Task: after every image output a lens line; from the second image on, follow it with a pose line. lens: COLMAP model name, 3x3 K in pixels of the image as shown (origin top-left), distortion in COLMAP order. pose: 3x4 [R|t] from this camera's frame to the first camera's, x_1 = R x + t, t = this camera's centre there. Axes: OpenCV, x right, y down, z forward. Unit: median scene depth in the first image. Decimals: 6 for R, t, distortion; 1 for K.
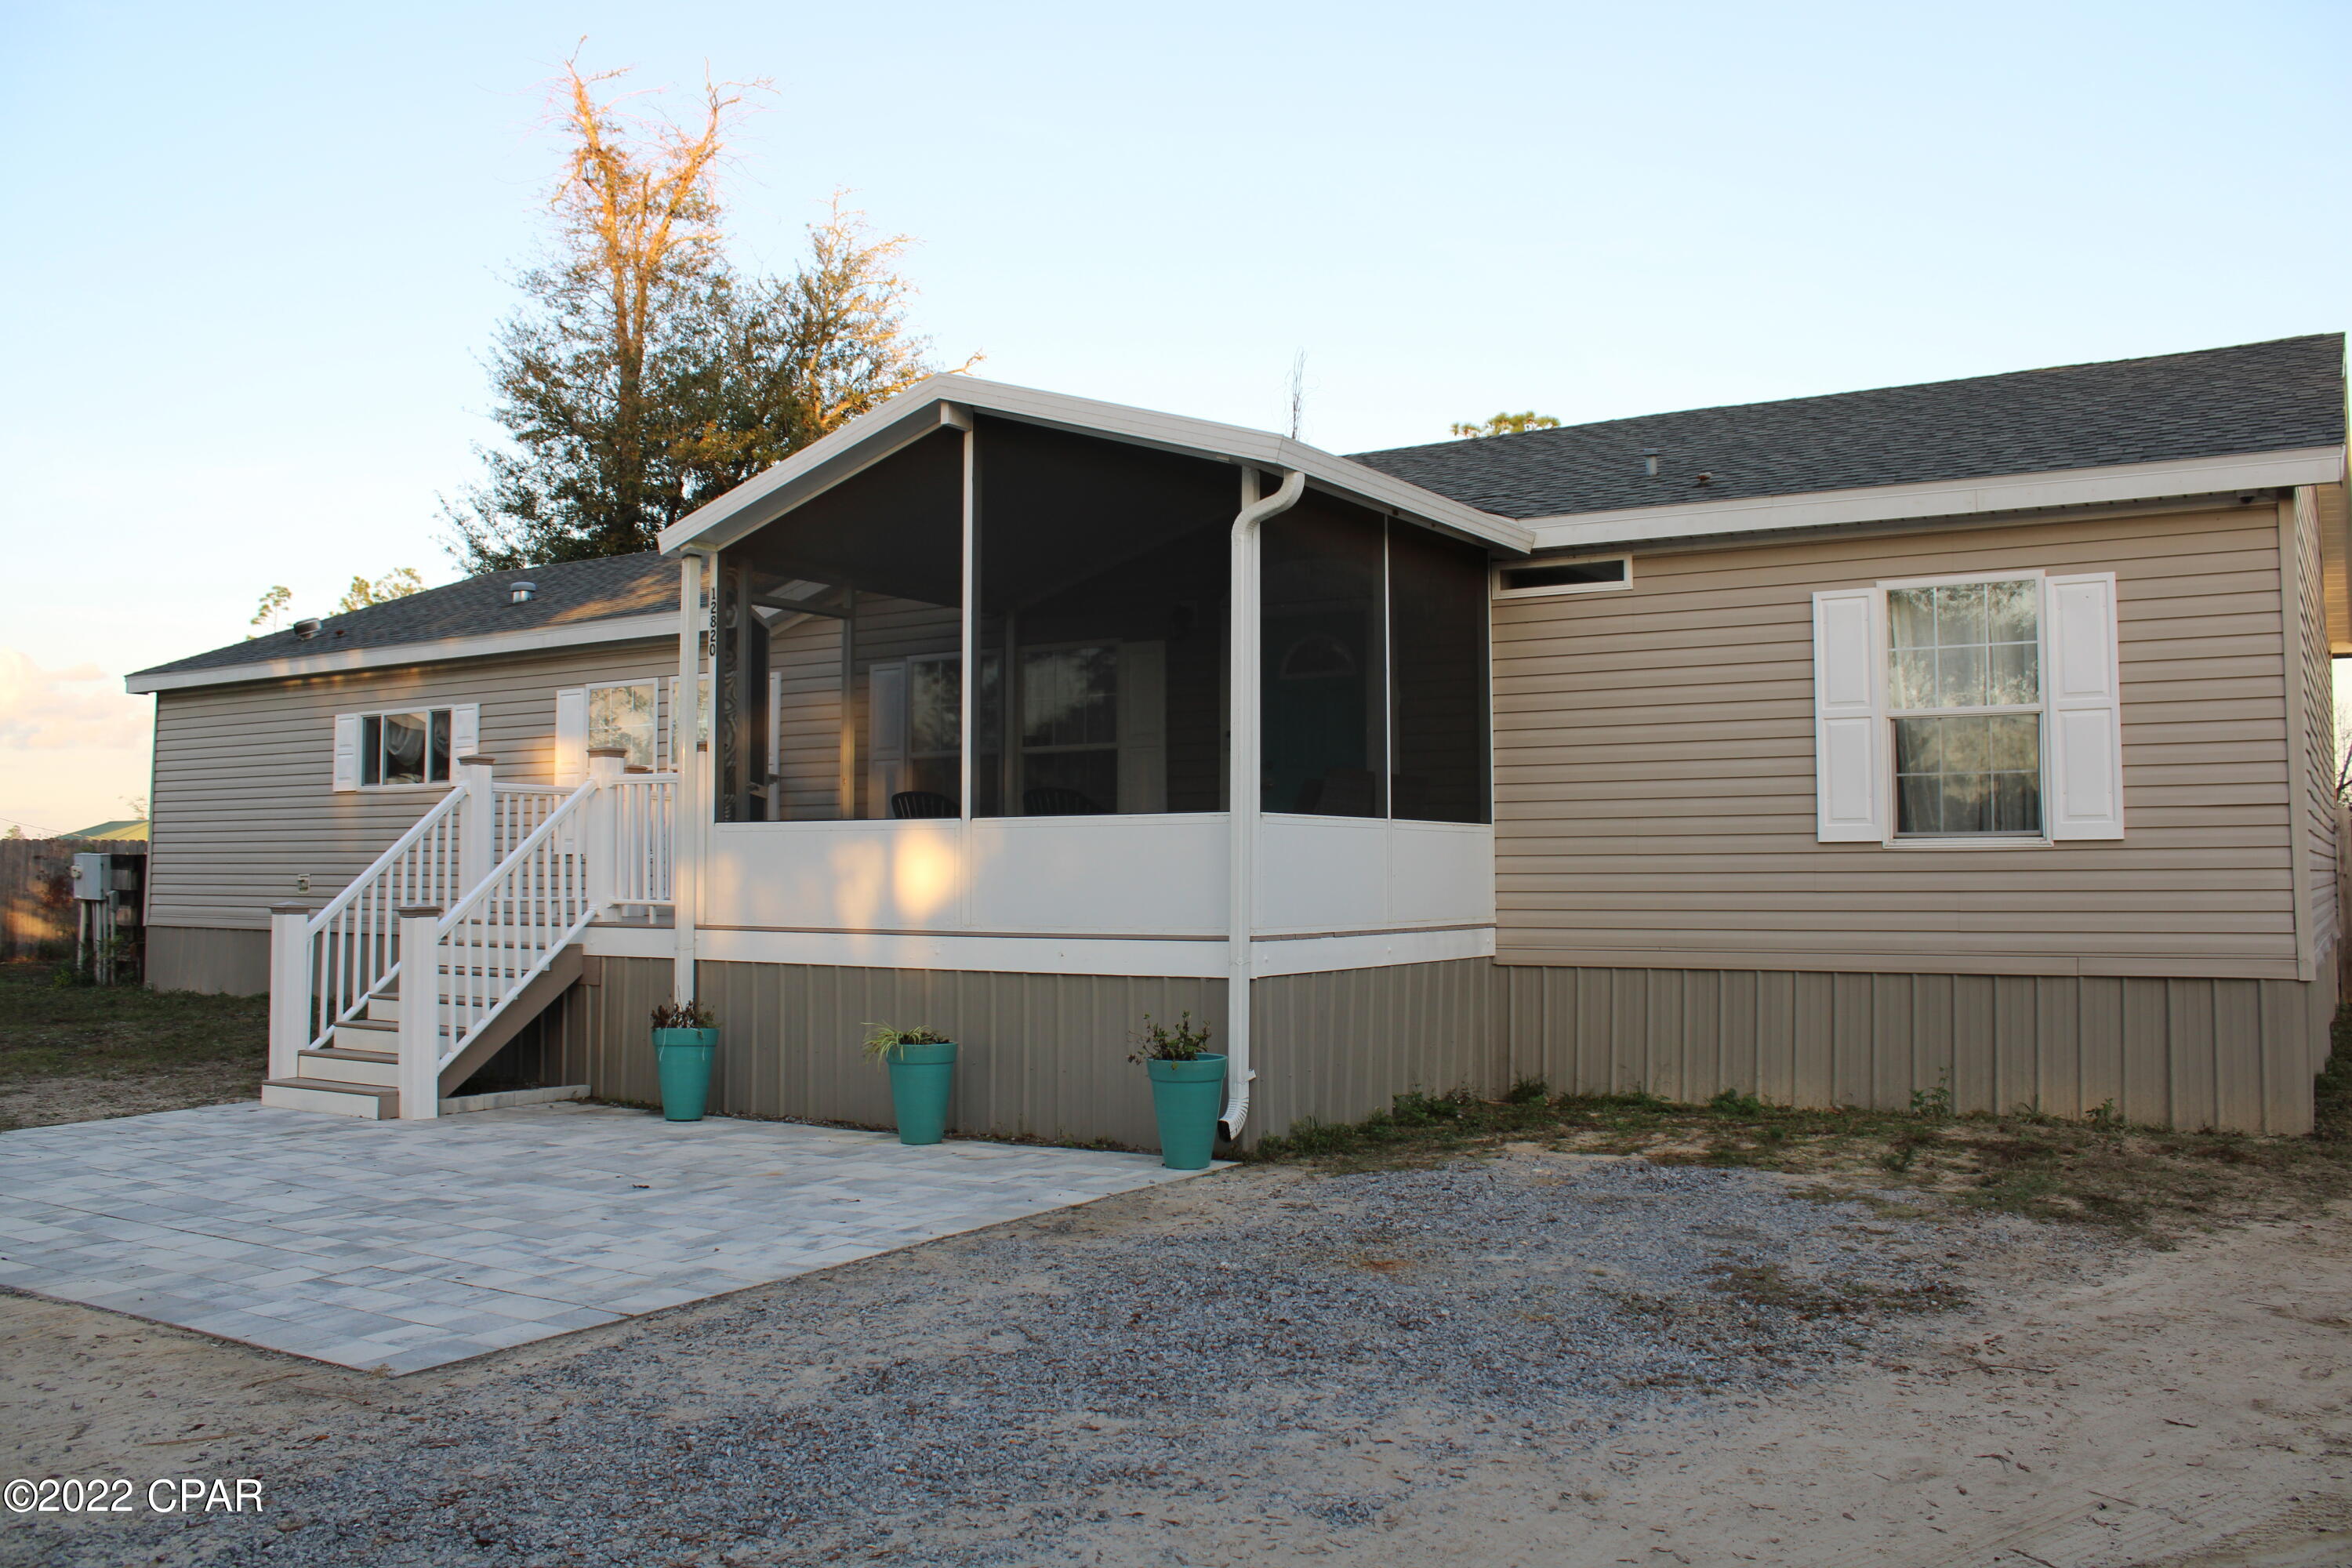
lens RADIAL K [[1951.1, 0, 1182.5], [0, 1951.1, 776.9], [0, 0, 1]] dist [-0.161617, 0.125277]
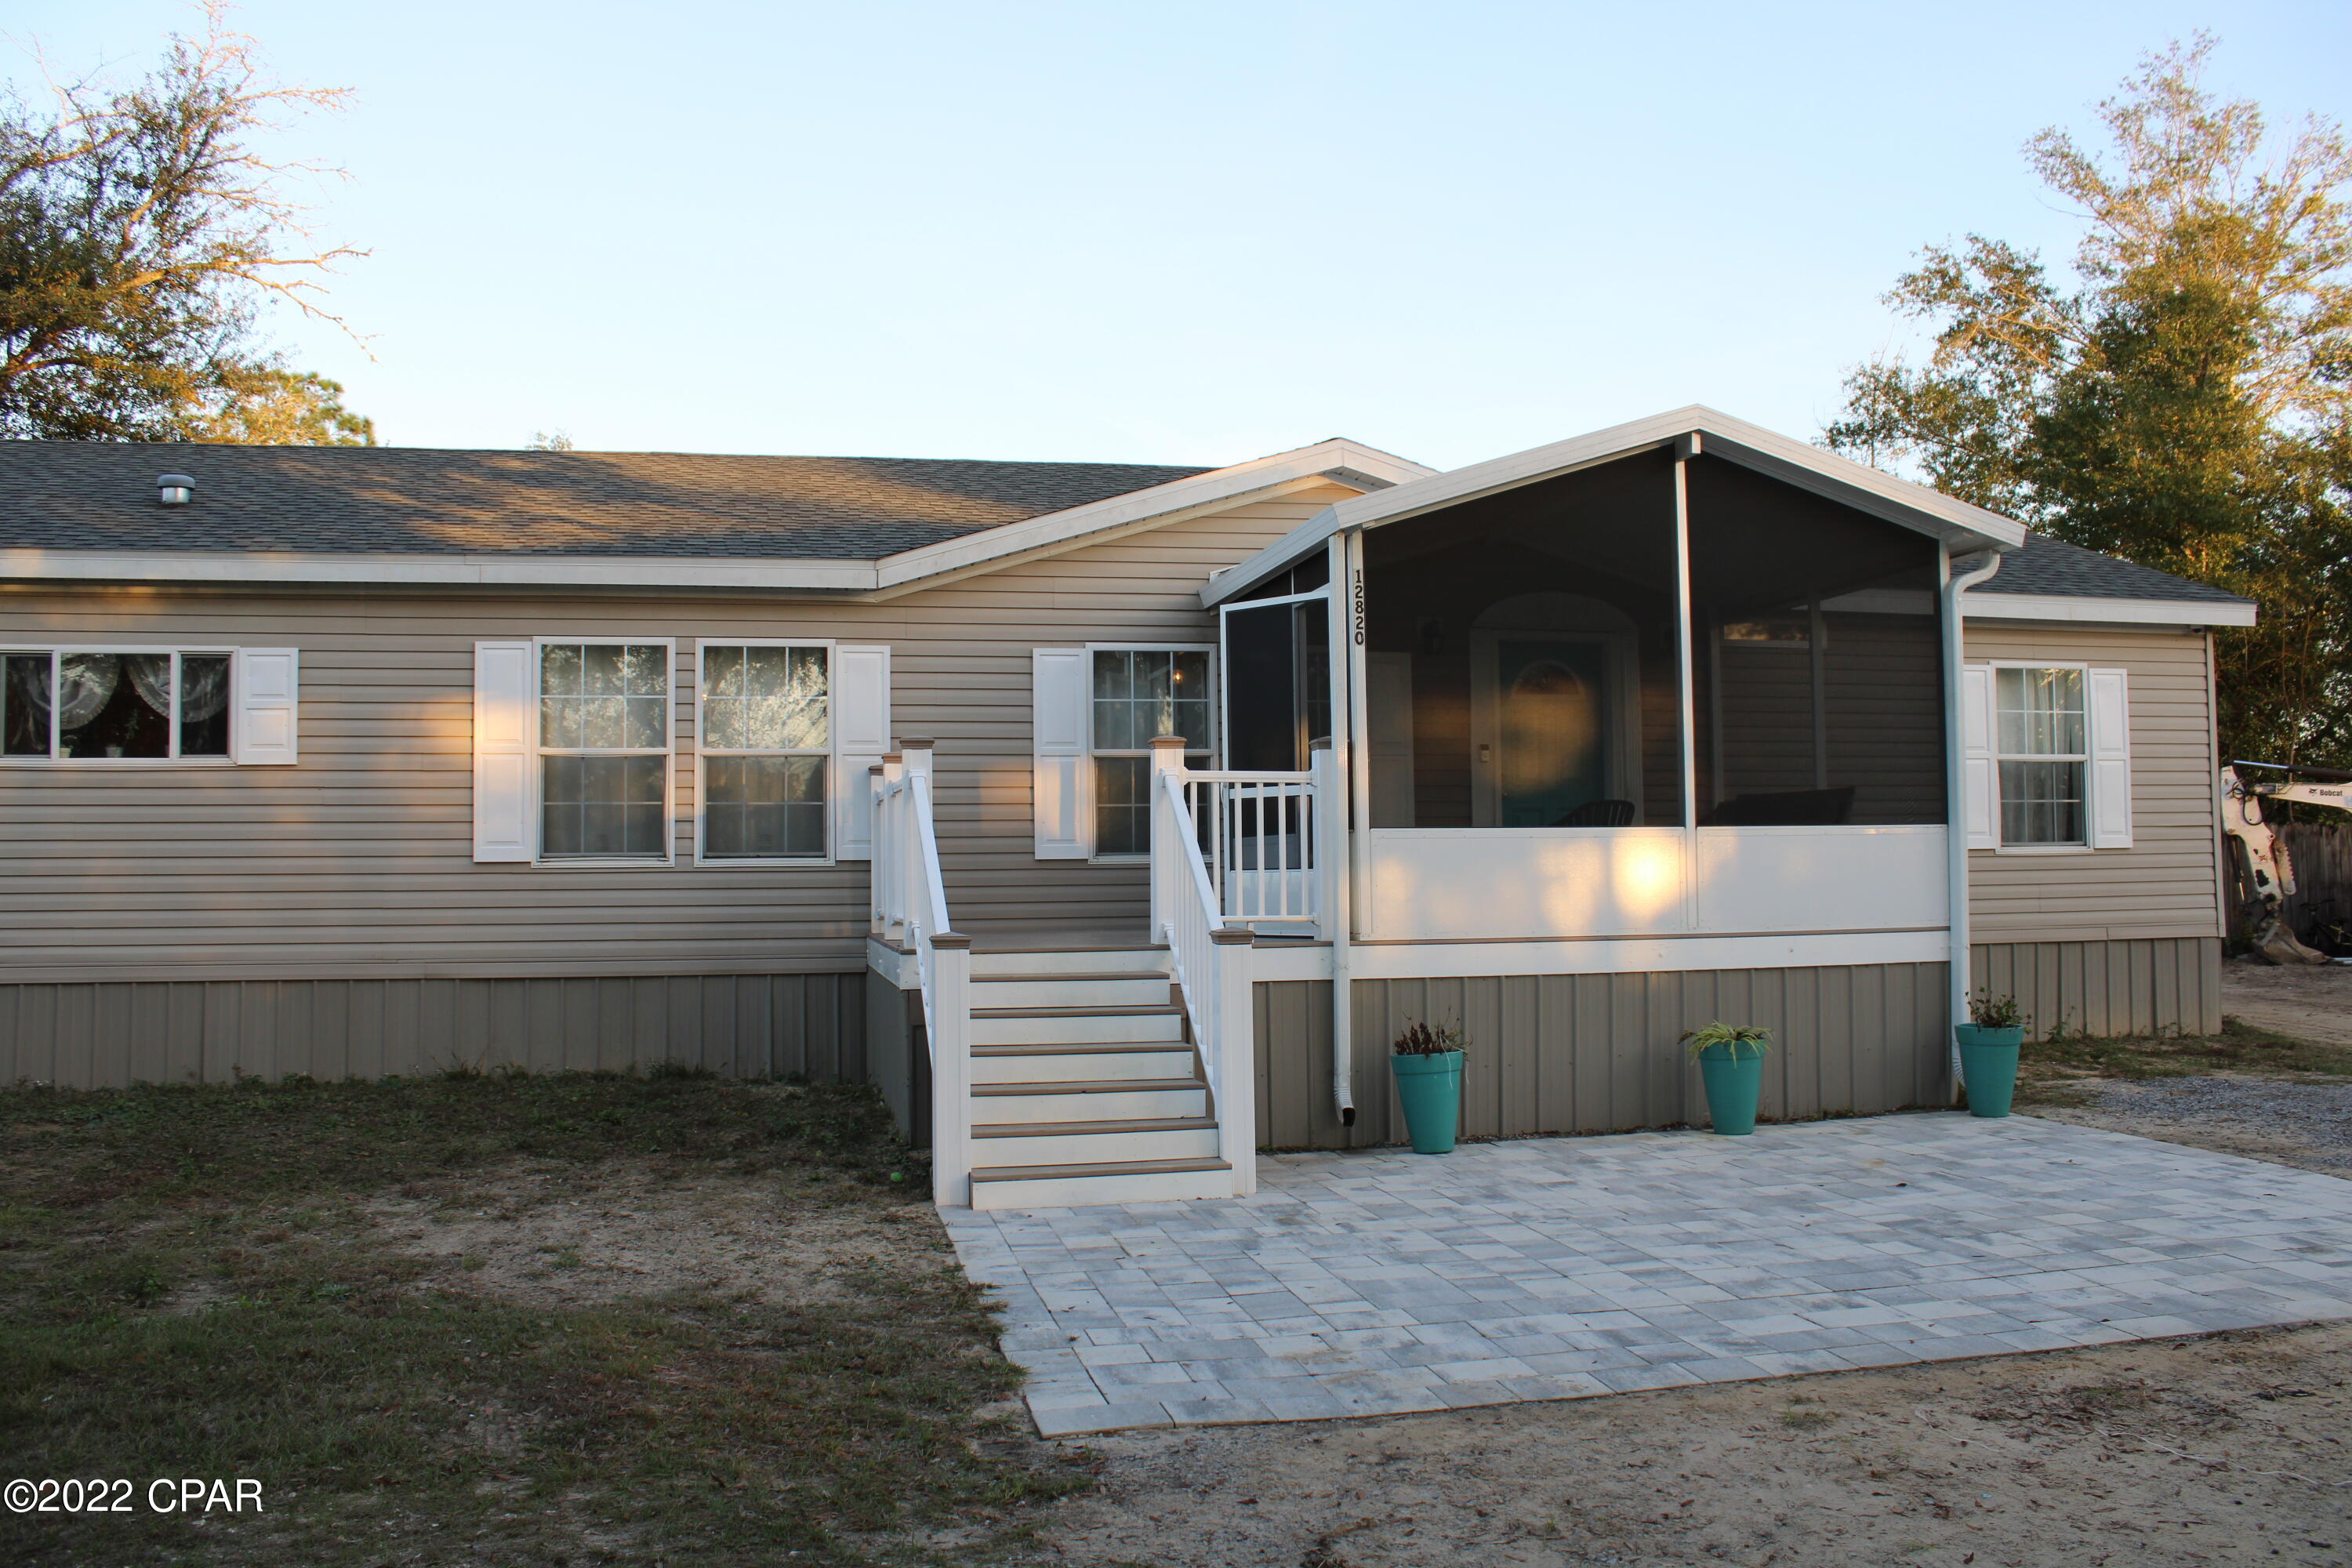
lens RADIAL K [[1951.1, 0, 1180.9], [0, 1951.1, 787.1], [0, 0, 1]] dist [-0.161617, 0.125277]
pose [[0.691366, 0.028251, 0.721952, -1.008232], [-0.023004, 0.999589, -0.017087, 0.025358], [-0.722138, -0.004795, 0.691732, 0.463999]]
